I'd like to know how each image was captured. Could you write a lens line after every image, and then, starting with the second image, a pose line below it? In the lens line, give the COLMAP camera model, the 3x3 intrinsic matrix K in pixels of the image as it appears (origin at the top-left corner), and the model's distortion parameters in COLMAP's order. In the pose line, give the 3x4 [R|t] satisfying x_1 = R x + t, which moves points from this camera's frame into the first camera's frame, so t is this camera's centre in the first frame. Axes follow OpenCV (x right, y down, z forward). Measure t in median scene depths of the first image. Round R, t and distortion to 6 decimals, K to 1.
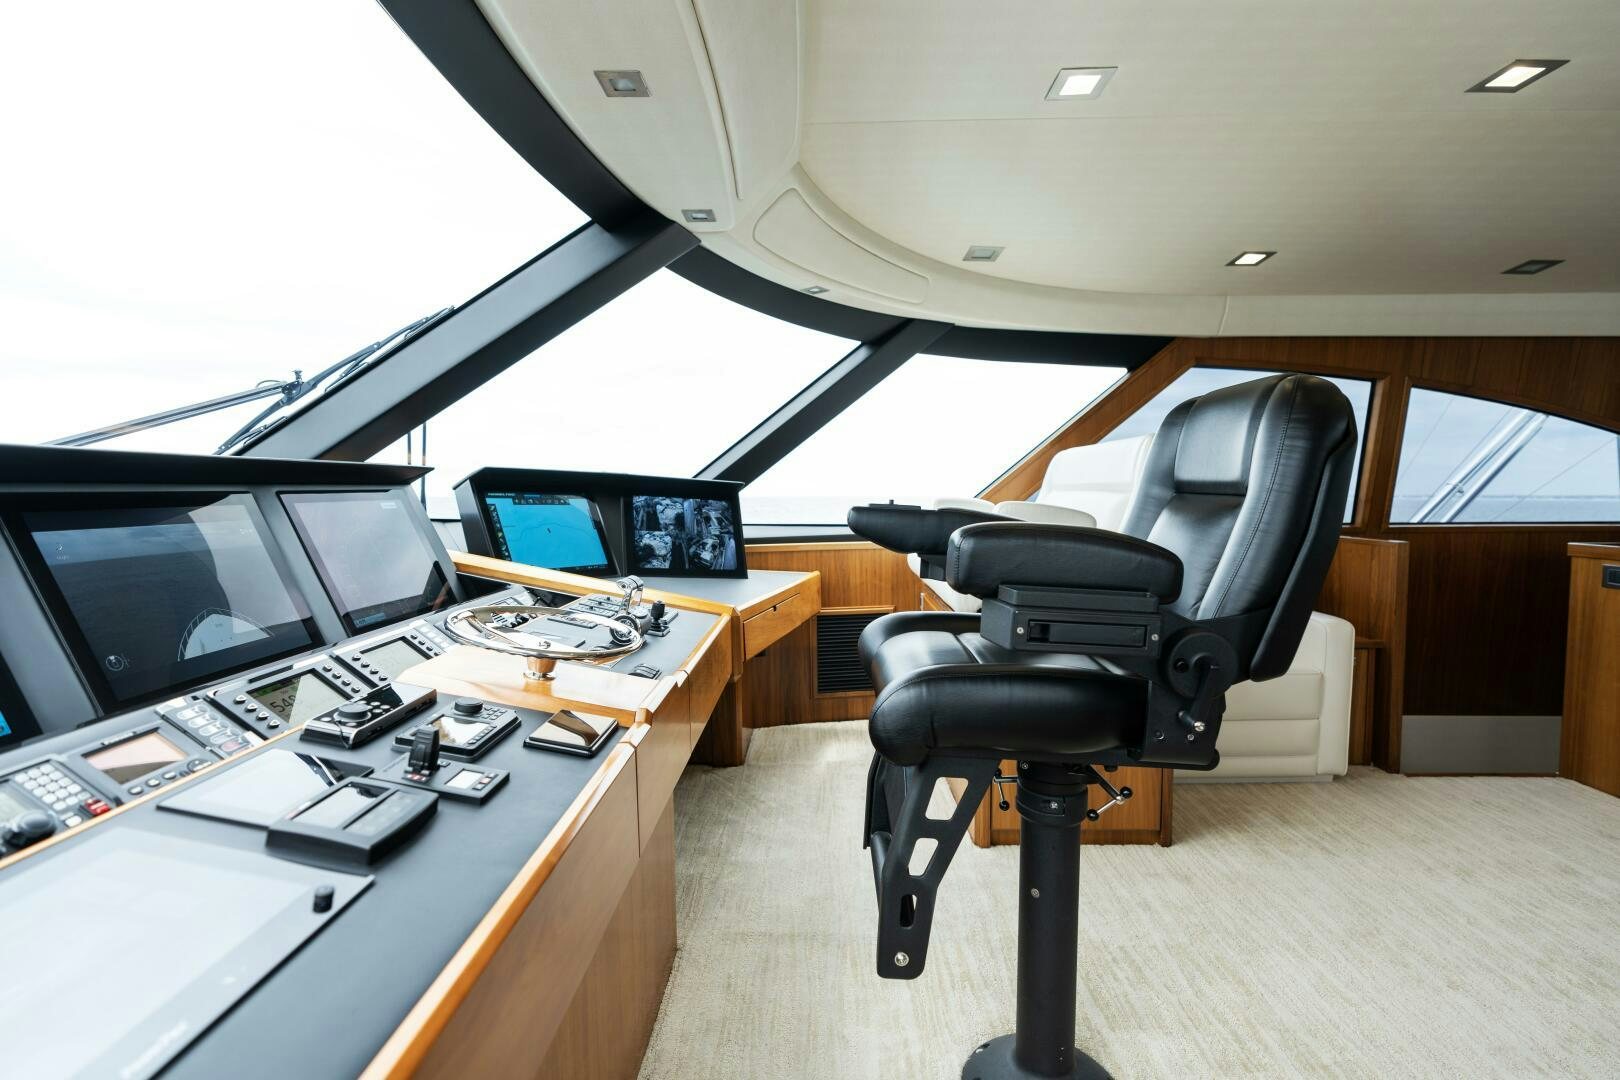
lens RADIAL K [[738.0, 0, 814.0], [0, 738.0, 532.6], [0, 0, 1]] dist [-0.003867, -0.000184]
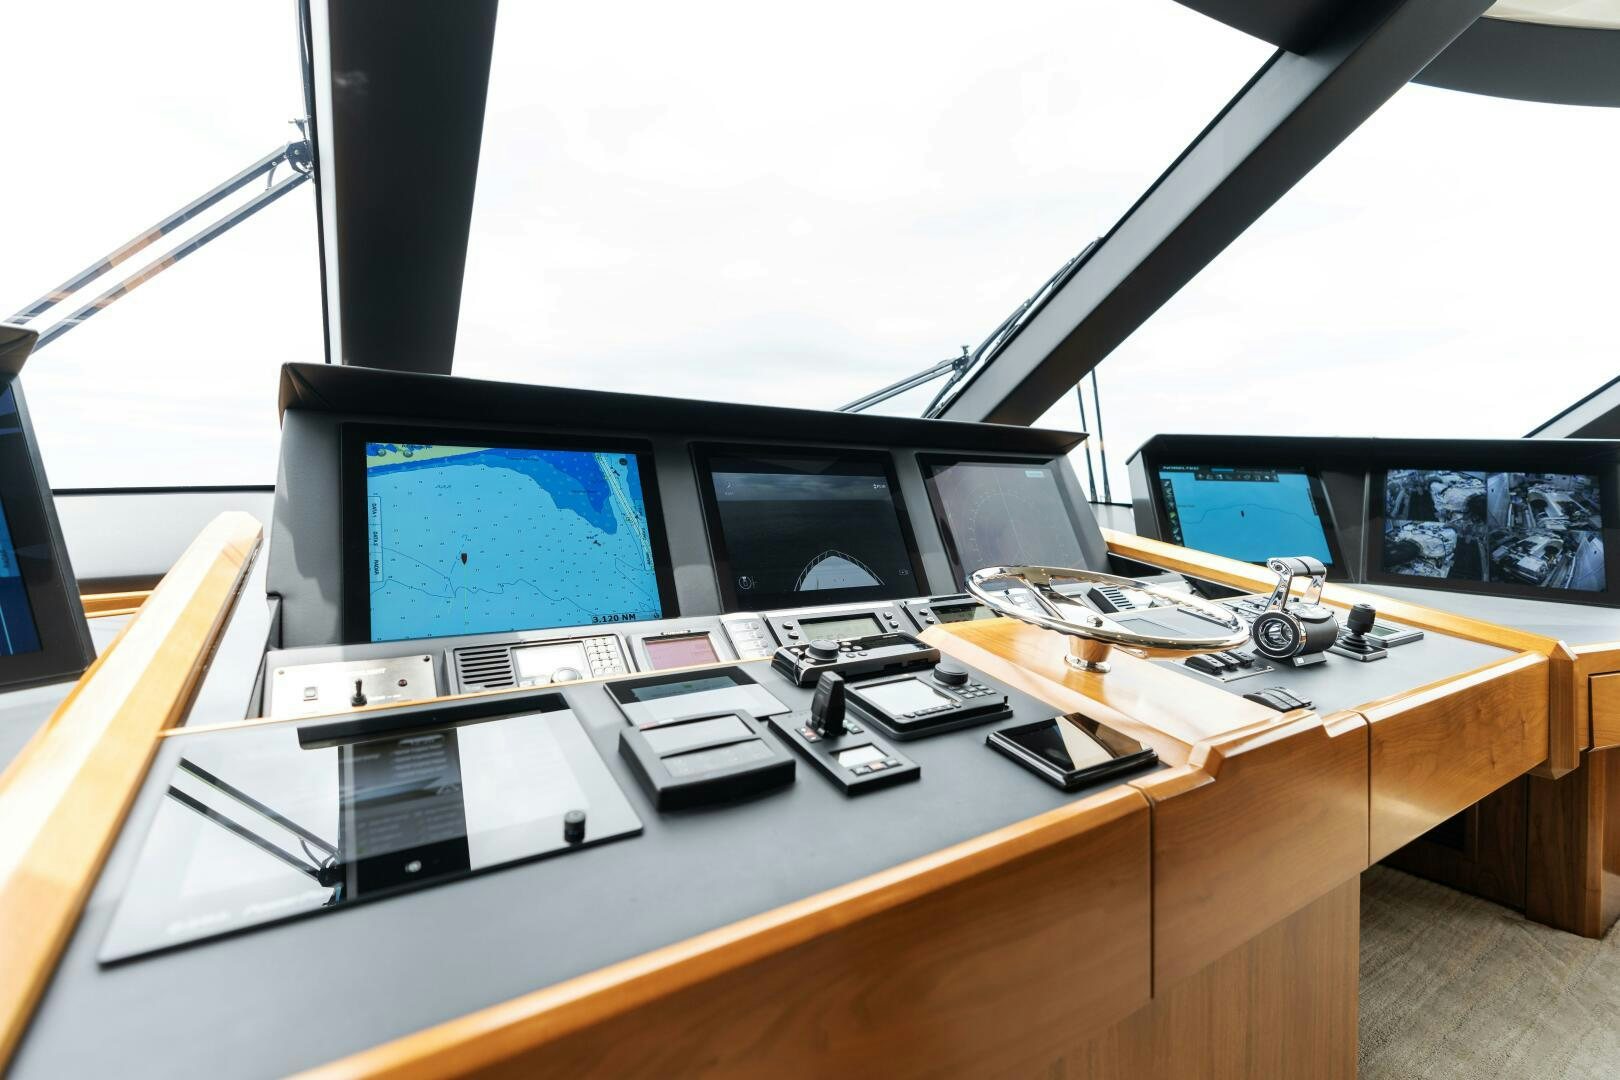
lens RADIAL K [[728.9, 0, 812.0], [0, 728.9, 534.2], [0, 0, 1]] dist [0.000138, 0.000535]
pose [[0.547357, 0.026516, -0.836479, 0.037346], [-0.051174, 0.998688, -0.001828, 0.046165], [0.835333, 0.043807, 0.547996, 0.214132]]
